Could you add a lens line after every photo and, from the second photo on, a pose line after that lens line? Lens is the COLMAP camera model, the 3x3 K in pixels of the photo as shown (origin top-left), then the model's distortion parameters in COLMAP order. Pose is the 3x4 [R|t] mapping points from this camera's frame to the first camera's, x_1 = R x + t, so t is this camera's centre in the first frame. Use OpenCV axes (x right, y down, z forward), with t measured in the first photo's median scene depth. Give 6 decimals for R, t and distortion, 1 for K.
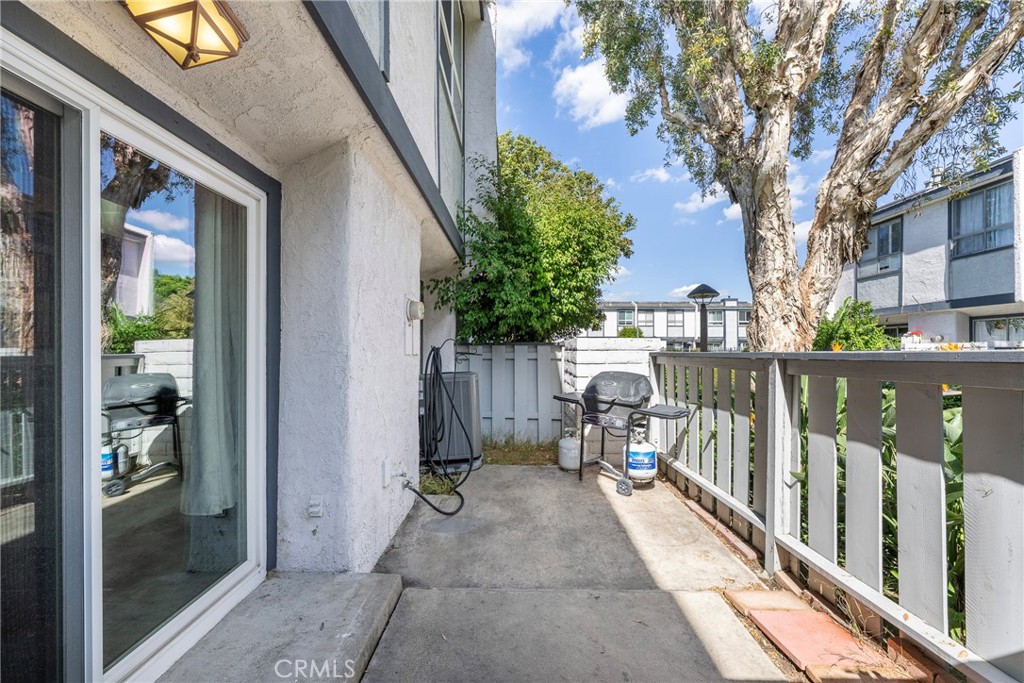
lens RADIAL K [[410.8, 0, 511.8], [0, 410.8, 349.8], [0, 0, 1]] dist [-0.001683, -0.000136]
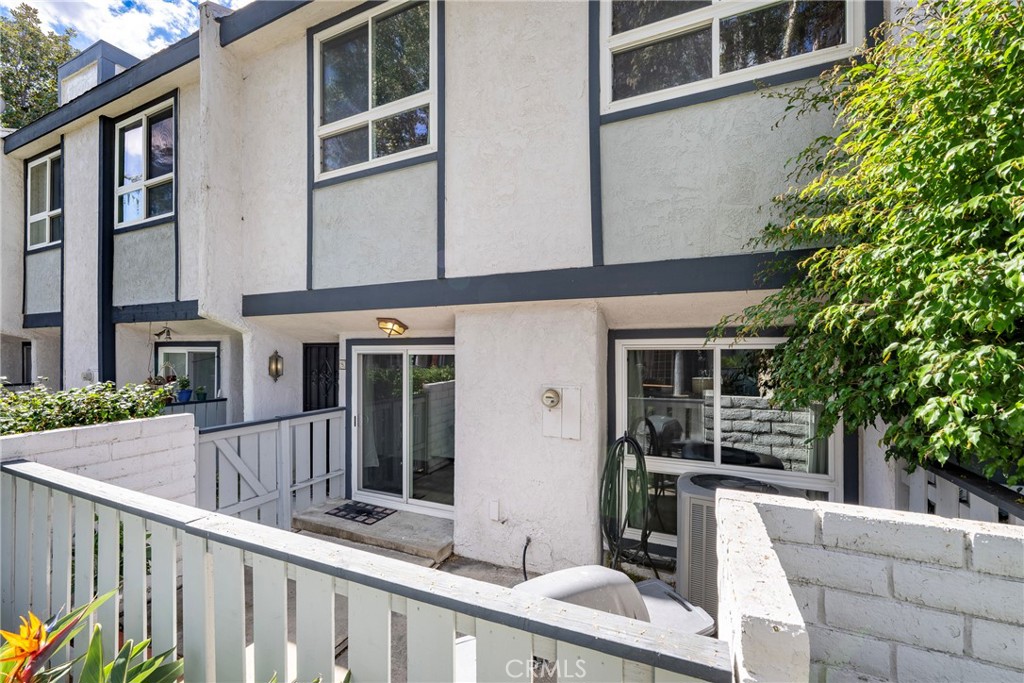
lens RADIAL K [[410.8, 0, 511.8], [0, 410.8, 349.8], [0, 0, 1]] dist [-0.001683, -0.000136]
pose [[-0.401352, -0.001540, -0.915922, 0.734232], [0.002974, 0.999991, -0.002984, -0.198036], [0.915919, -0.003921, -0.401344, 1.190752]]
